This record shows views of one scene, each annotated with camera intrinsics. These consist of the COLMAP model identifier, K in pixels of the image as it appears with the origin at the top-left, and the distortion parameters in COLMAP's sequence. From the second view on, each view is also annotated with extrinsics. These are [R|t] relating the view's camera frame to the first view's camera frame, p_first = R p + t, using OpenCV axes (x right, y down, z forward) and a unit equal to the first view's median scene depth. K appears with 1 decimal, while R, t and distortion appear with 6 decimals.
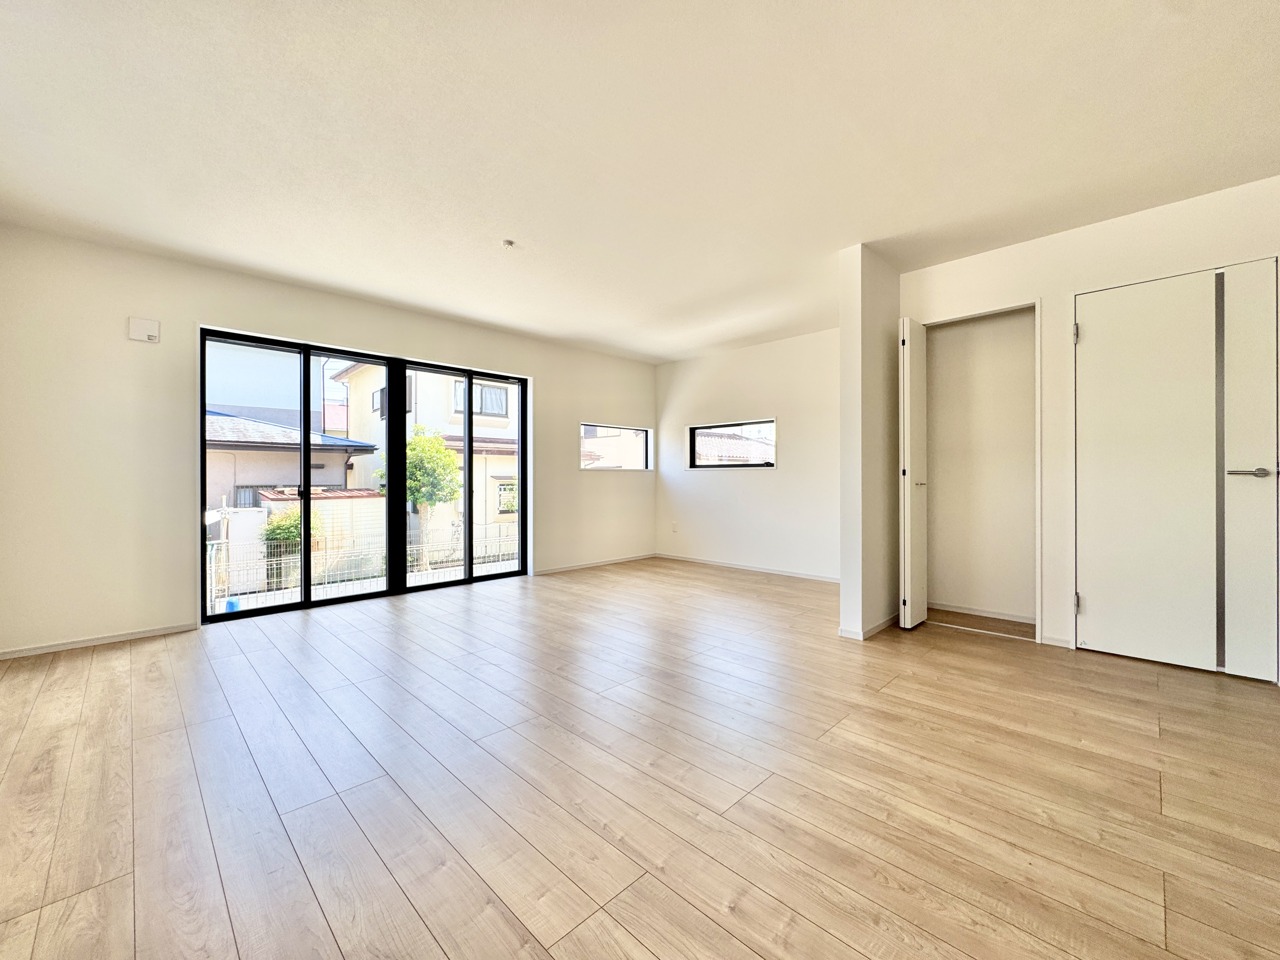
lens RADIAL K [[512.7, 0, 637.4], [0, 512.7, 478.7], [0, 0, 1]] dist [0.000064, 0.000139]
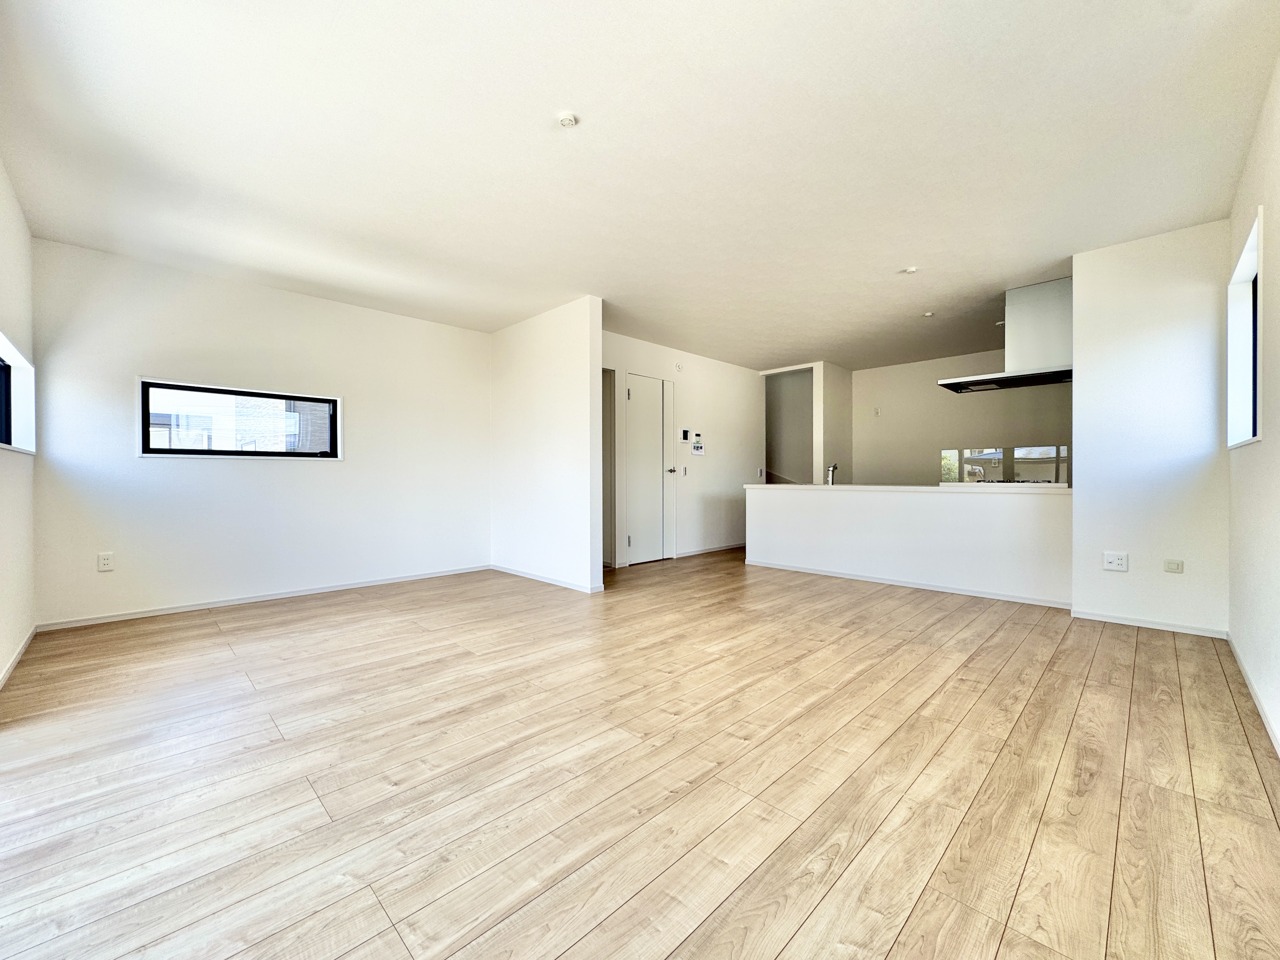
lens RADIAL K [[512.7, 0, 637.4], [0, 512.7, 478.7], [0, 0, 1]] dist [0.000064, 0.000139]
pose [[0.000857, -0.000377, 1.000000, -0.737365], [0.003165, 0.999995, 0.000375, 0.013284], [-0.999995, 0.003165, 0.000859, 0.720941]]
